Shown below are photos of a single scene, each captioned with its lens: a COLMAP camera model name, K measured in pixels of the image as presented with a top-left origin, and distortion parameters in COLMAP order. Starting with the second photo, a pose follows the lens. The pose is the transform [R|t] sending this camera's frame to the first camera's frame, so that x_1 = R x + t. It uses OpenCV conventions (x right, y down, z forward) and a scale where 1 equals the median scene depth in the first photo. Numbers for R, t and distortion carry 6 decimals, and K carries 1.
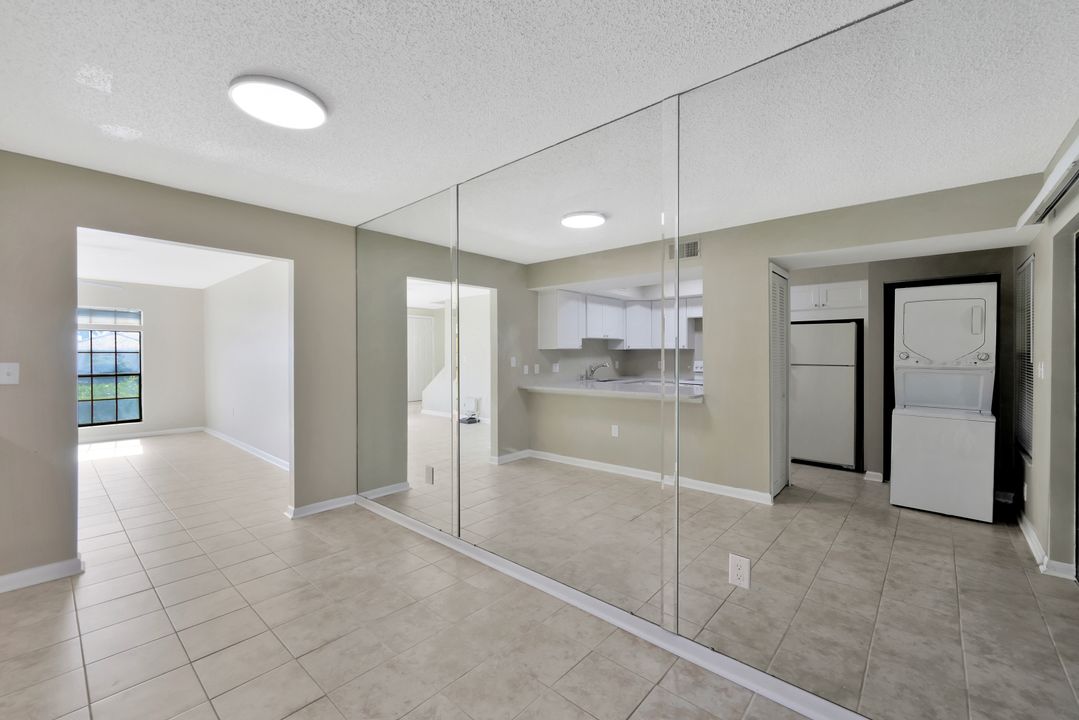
lens RADIAL K [[441.3, 0, 532.7], [0, 441.3, 354.9], [0, 0, 1]] dist [0.001649, -0.000584]
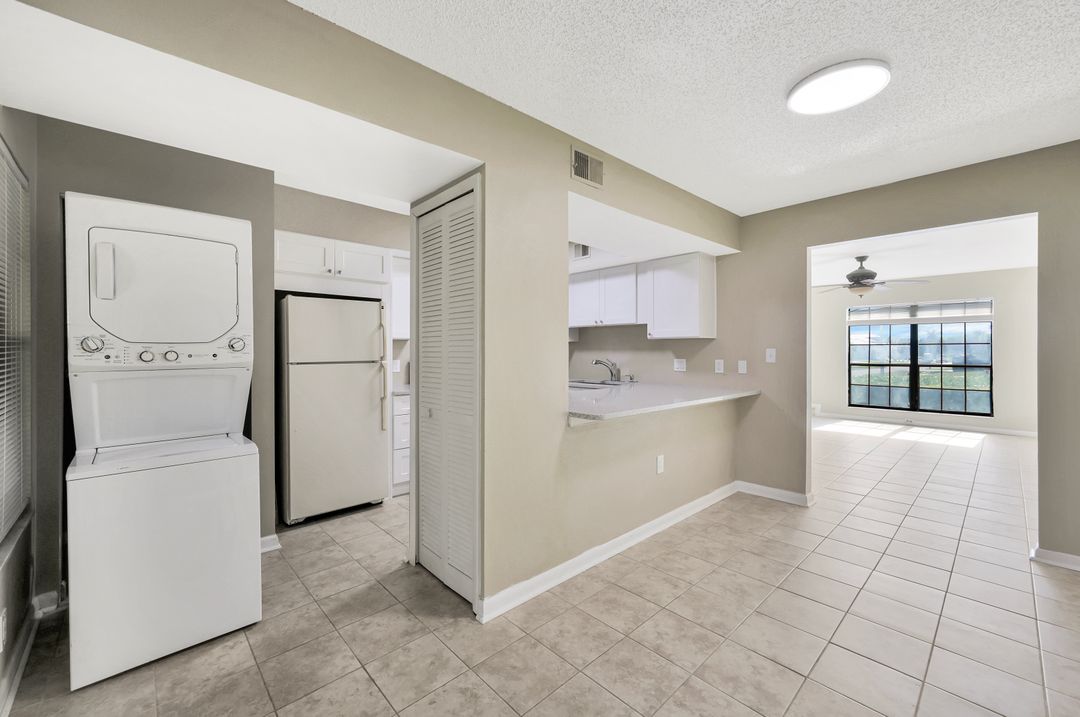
lens RADIAL K [[441.7, 0, 536.7], [0, 441.7, 354.7], [0, 0, 1]] dist [0.001649, -0.000584]
pose [[-0.084537, 0.012729, -0.996339, 0.137493], [-0.000541, 0.999918, 0.012821, 0.007460], [0.996420, 0.001623, -0.084523, 0.116102]]
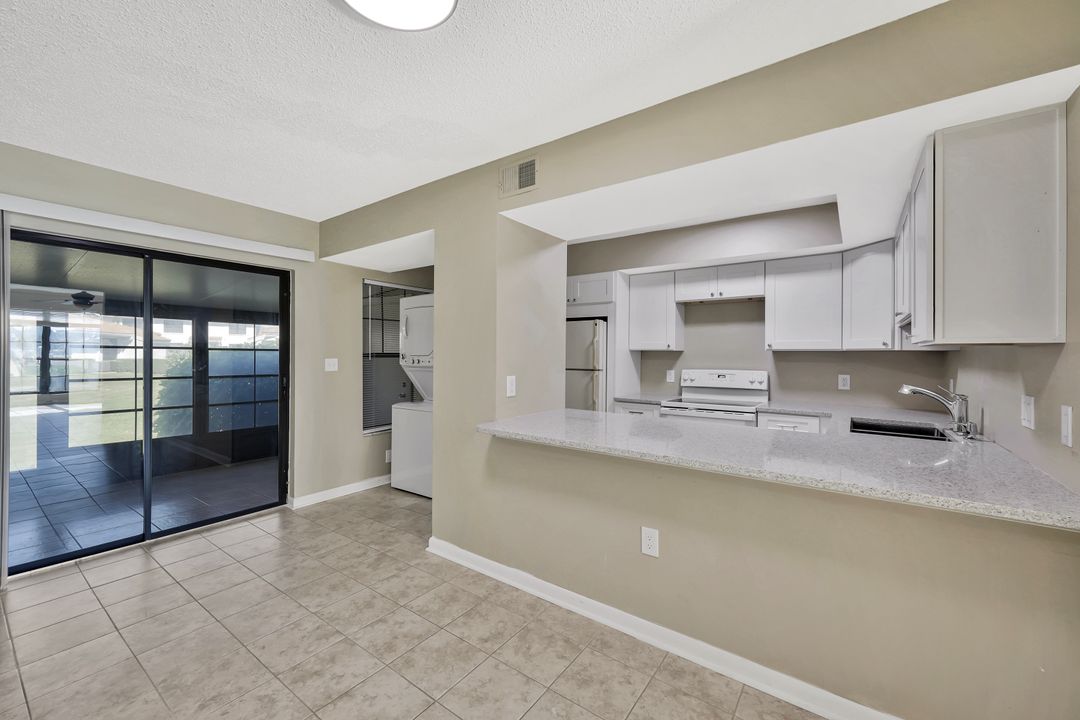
lens RADIAL K [[441.7, 0, 531.7], [0, 441.7, 360.0], [0, 0, 1]] dist [0.001649, -0.000584]
pose [[-0.996013, -0.003467, -0.089141, -0.205252], [-0.004980, 0.999847, 0.016757, -0.001088], [0.089069, 0.017134, -0.995878, 0.478939]]
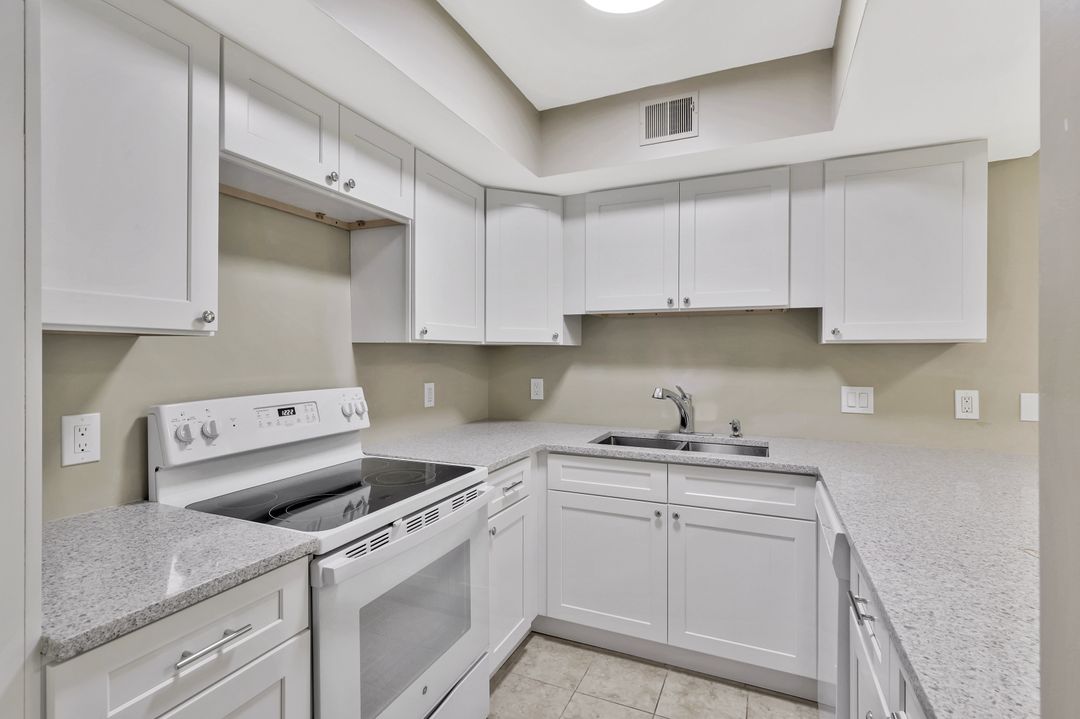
lens RADIAL K [[521.4, 0, 537.1], [0, 521.4, 349.3], [0, 0, 1]] dist [0.015575, 0.000497]
pose [[0.300100, -0.001114, -0.953907, -0.234337], [-0.006655, 0.999973, -0.003262, -0.000395], [0.953885, 0.007327, 0.300084, -0.034468]]
